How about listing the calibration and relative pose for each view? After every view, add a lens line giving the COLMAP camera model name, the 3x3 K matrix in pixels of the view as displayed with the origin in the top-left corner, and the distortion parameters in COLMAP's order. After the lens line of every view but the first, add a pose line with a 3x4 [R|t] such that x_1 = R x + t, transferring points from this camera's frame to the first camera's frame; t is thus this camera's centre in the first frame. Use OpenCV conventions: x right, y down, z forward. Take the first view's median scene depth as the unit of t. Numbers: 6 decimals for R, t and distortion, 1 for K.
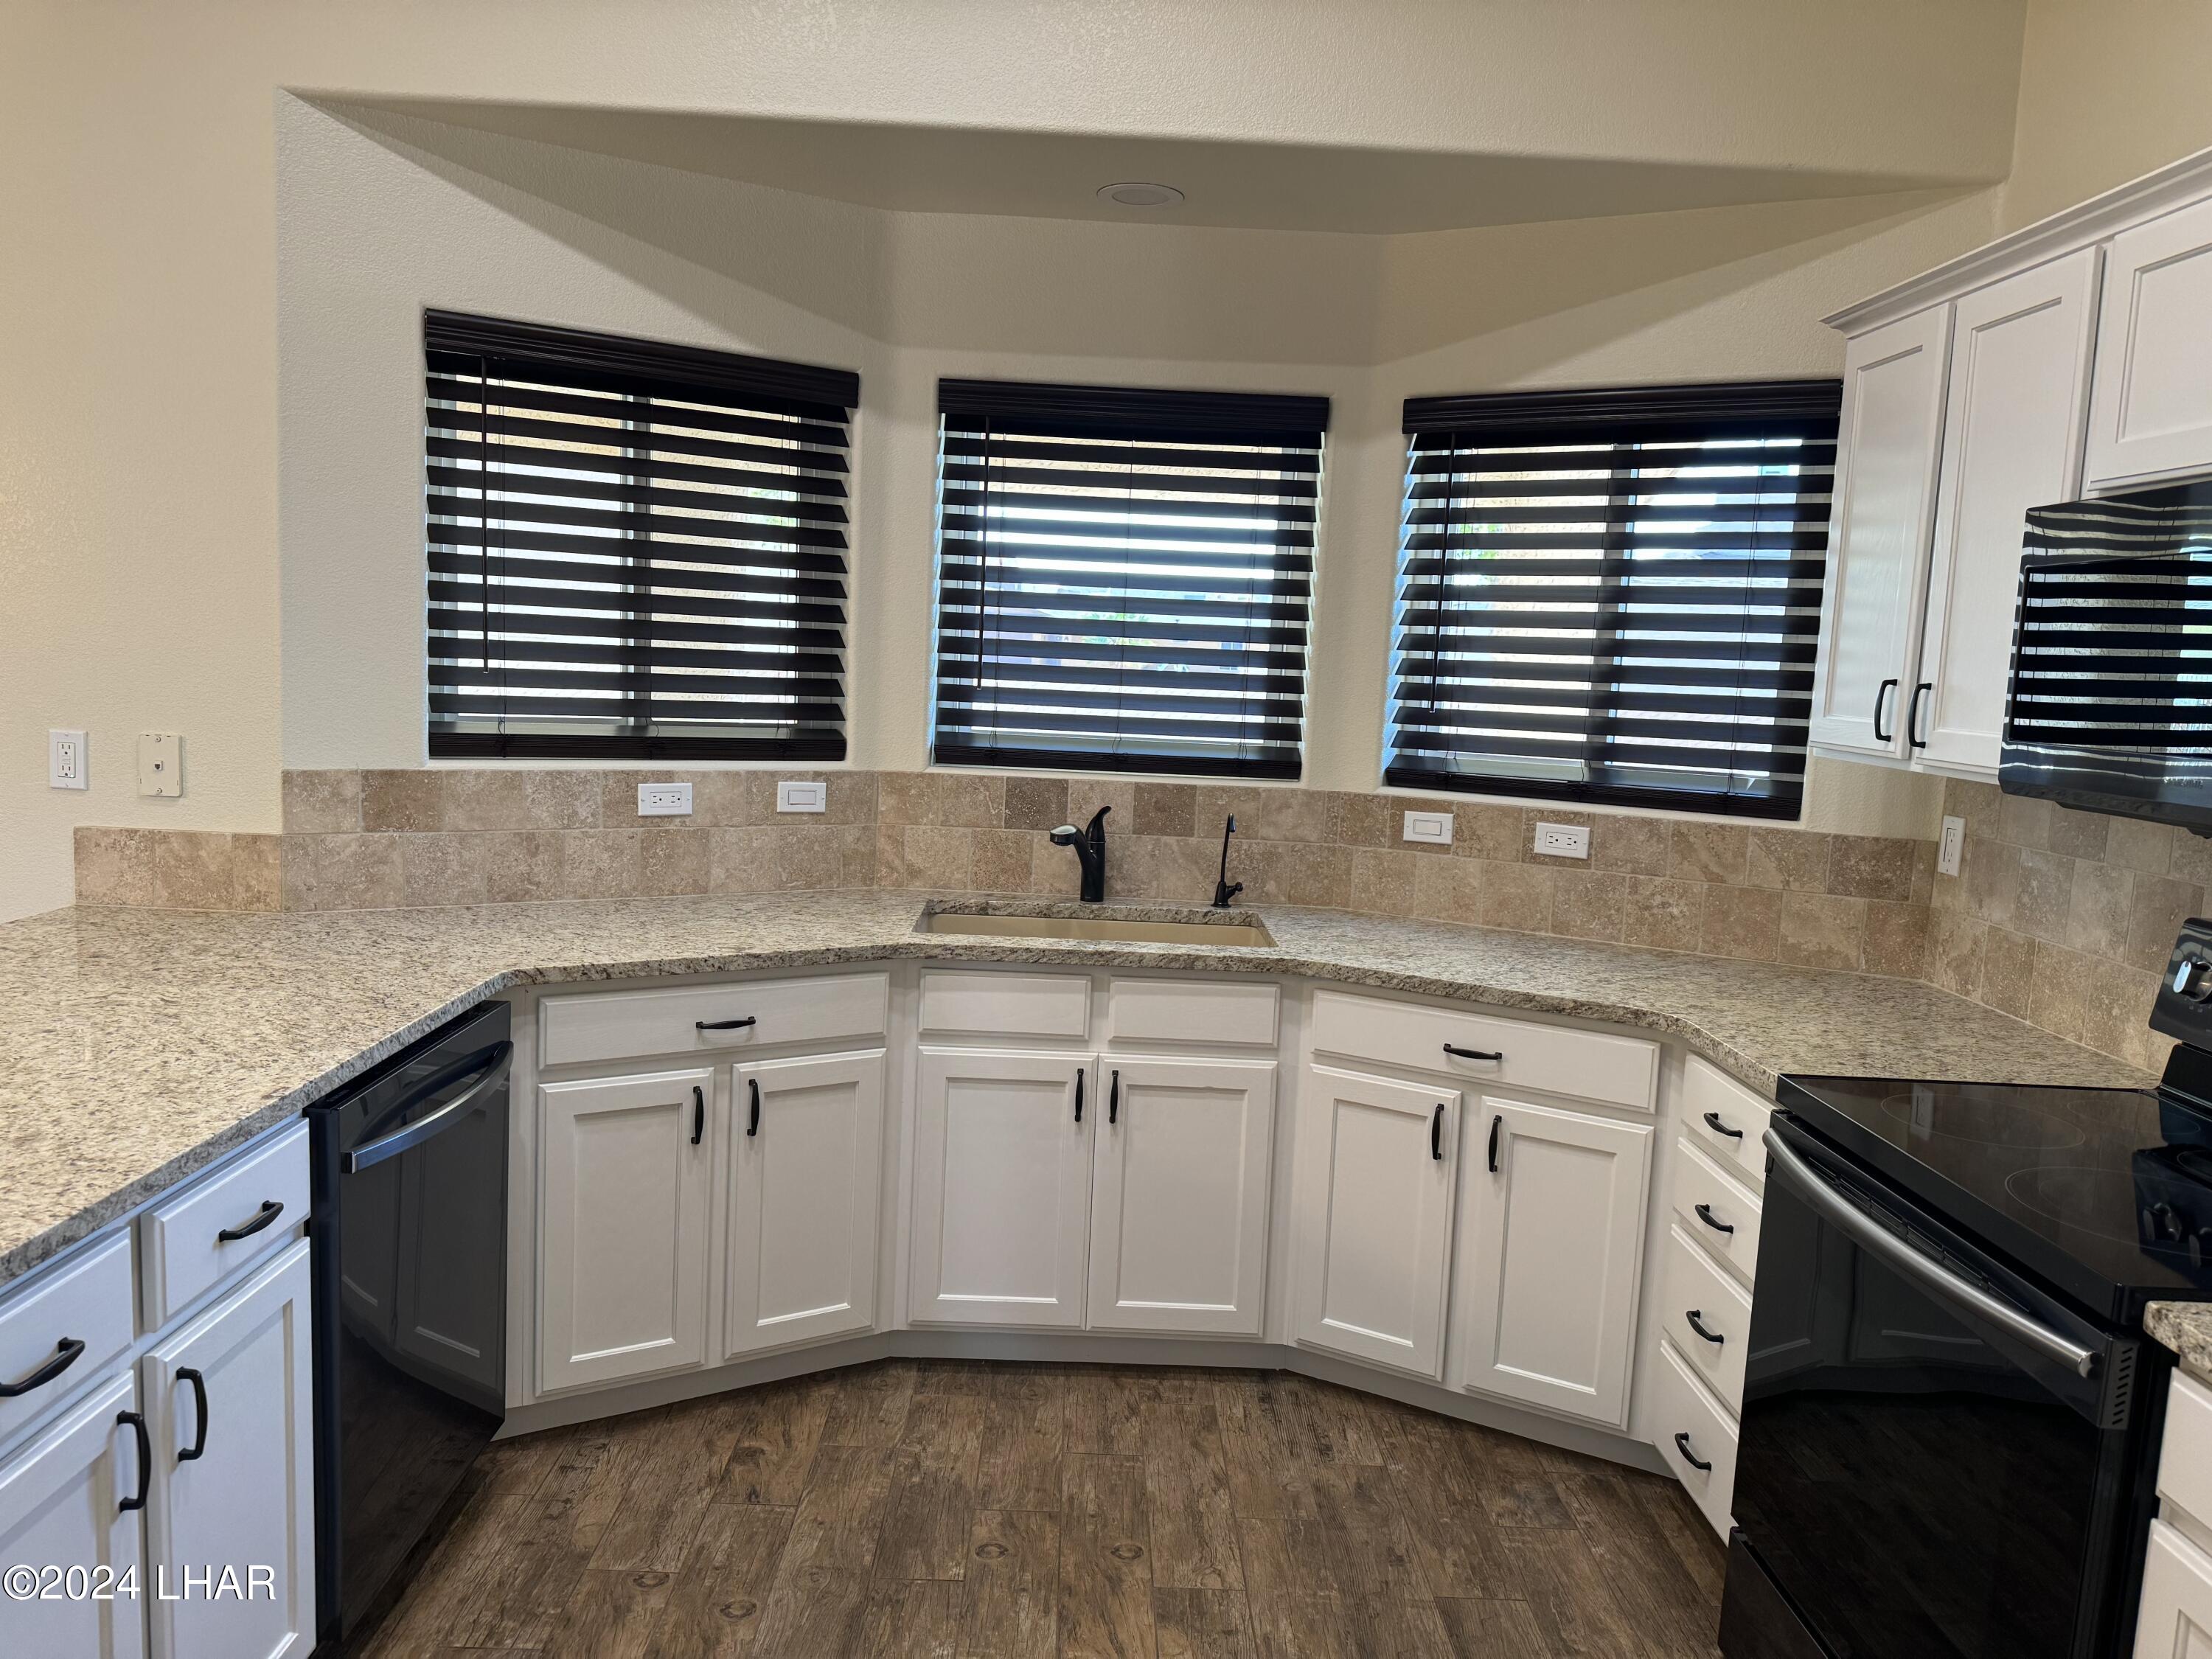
lens RADIAL K [[1550.5, 0, 1106.0], [0, 1550.5, 829.5], [0, 0, 1]] dist [0.134673, -0.189083]
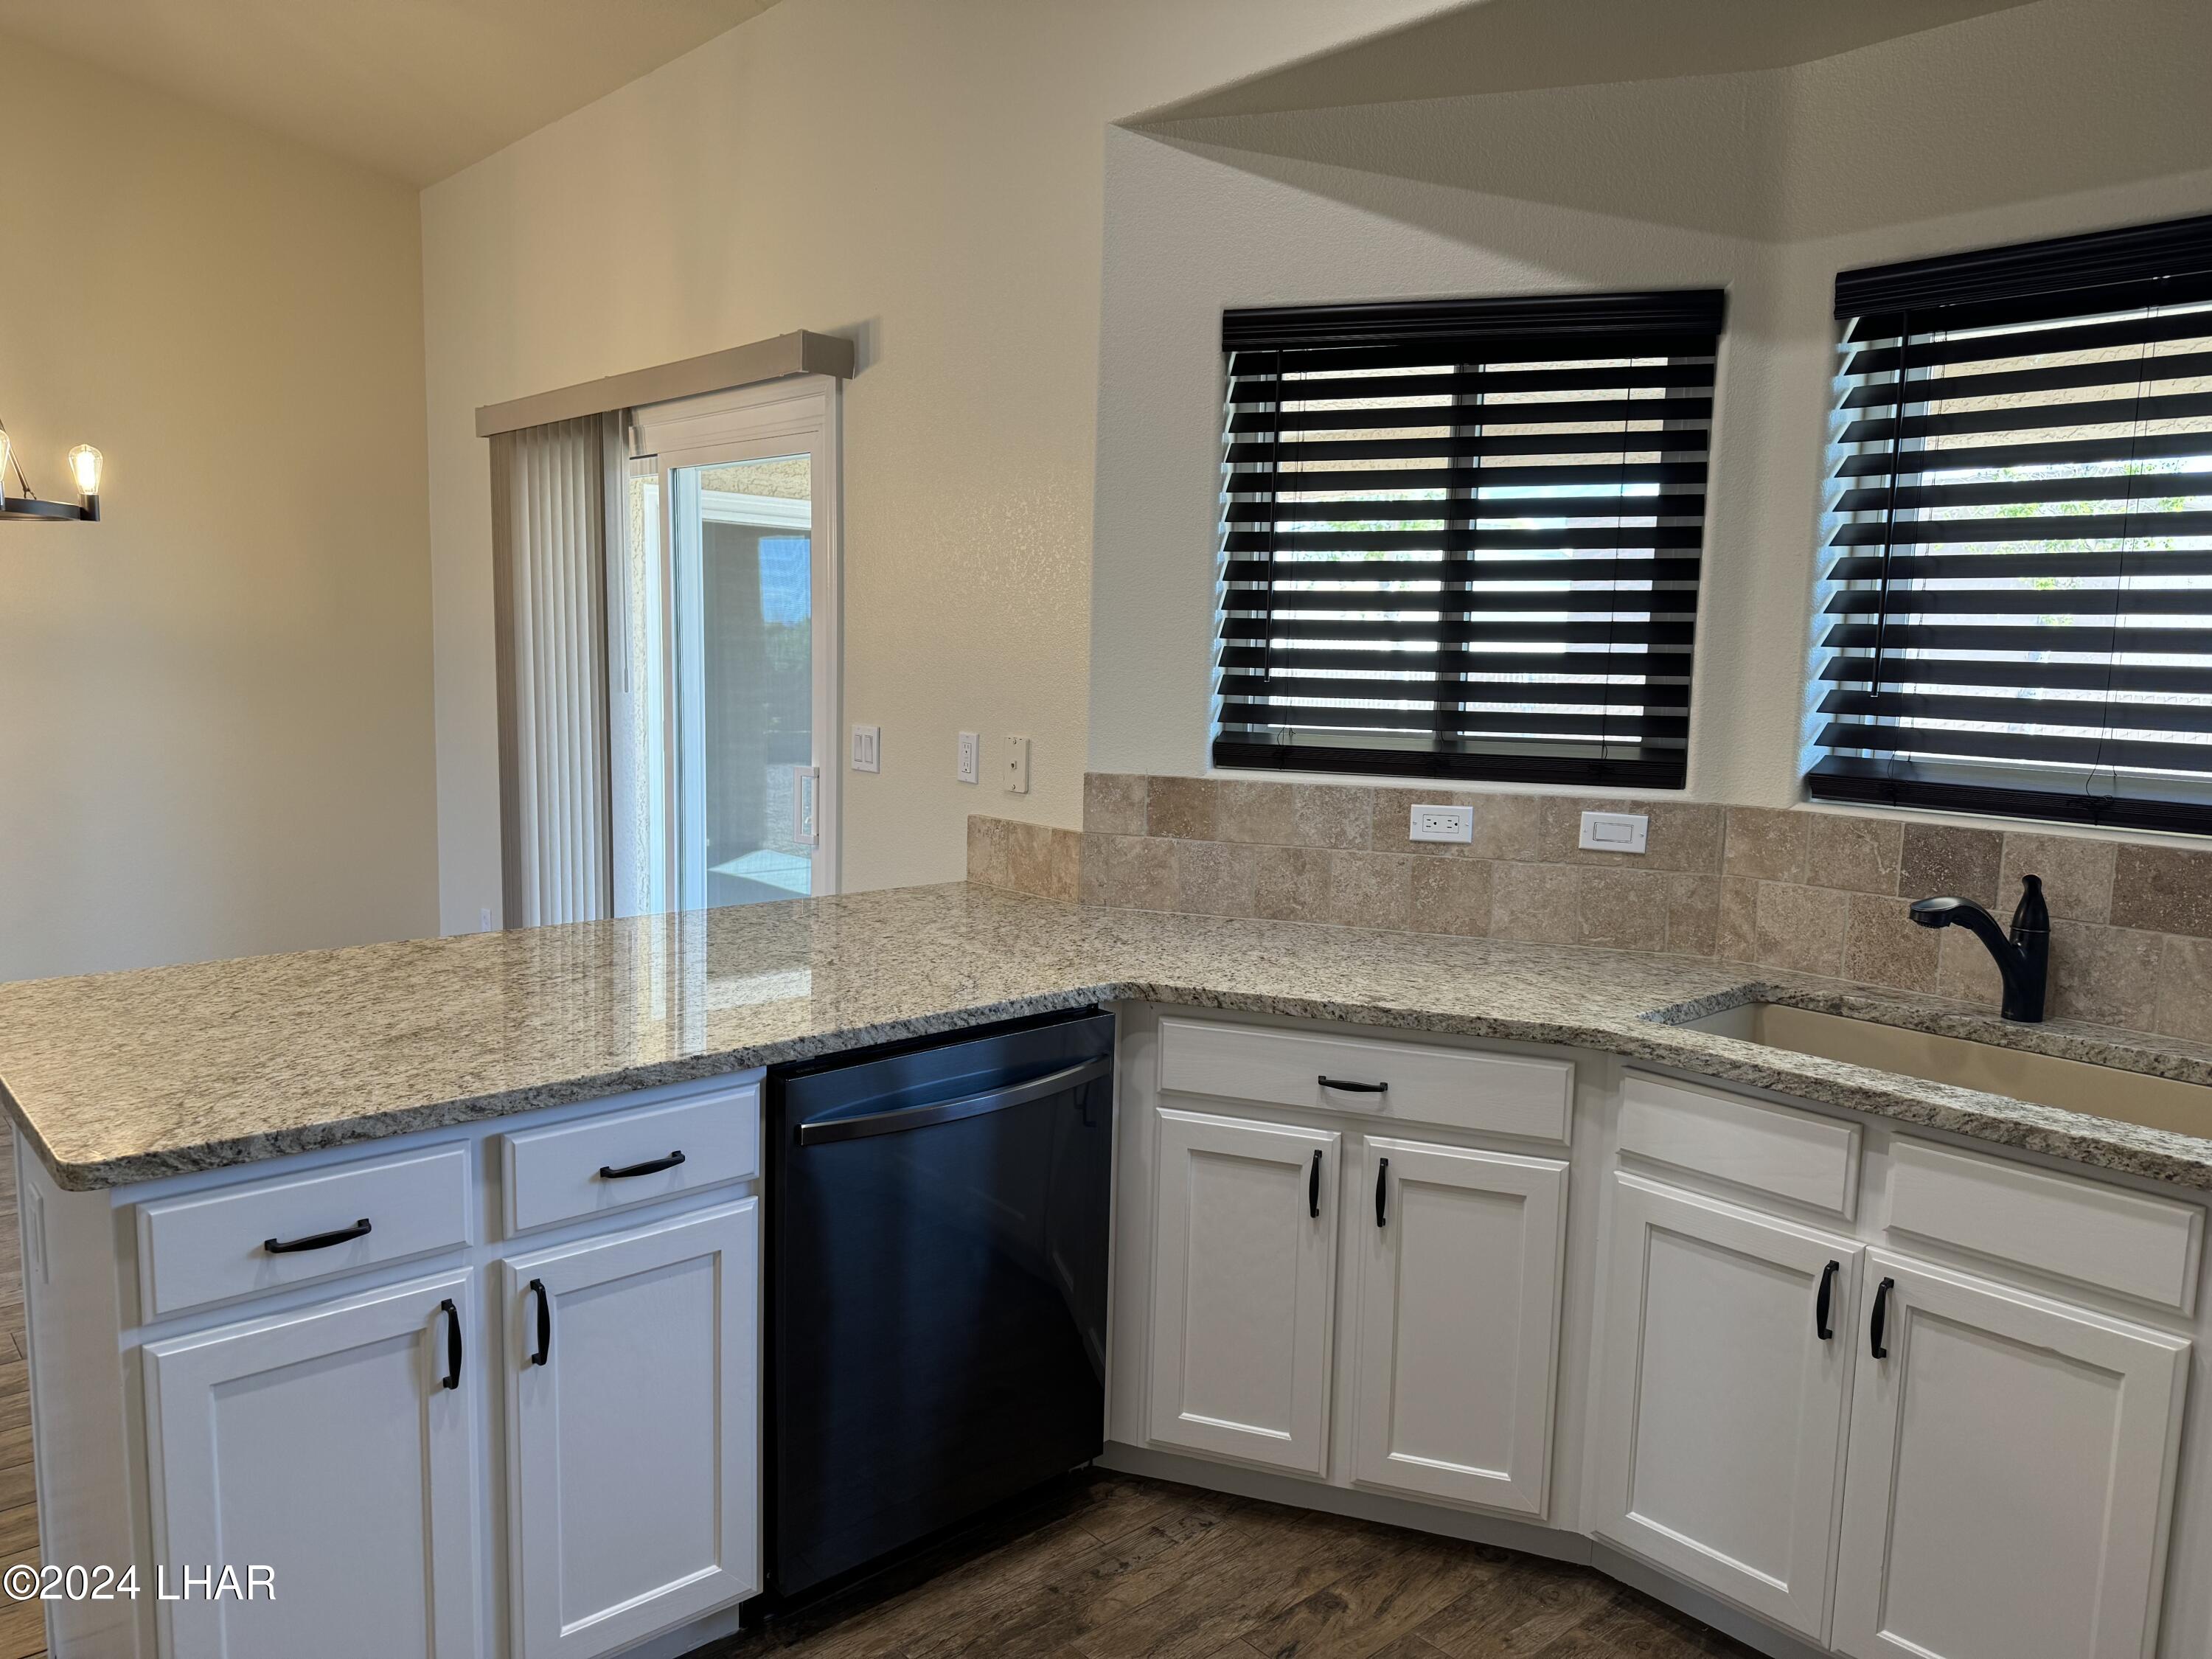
lens RADIAL K [[1550.5, 0, 1106.0], [0, 1550.5, 829.5], [0, 0, 1]] dist [0.134673, -0.189083]
pose [[0.648732, 0.061514, -0.758527, 0.281436], [-0.080993, 0.996648, 0.011555, -0.011784], [0.756695, 0.053939, 0.651540, 0.314089]]
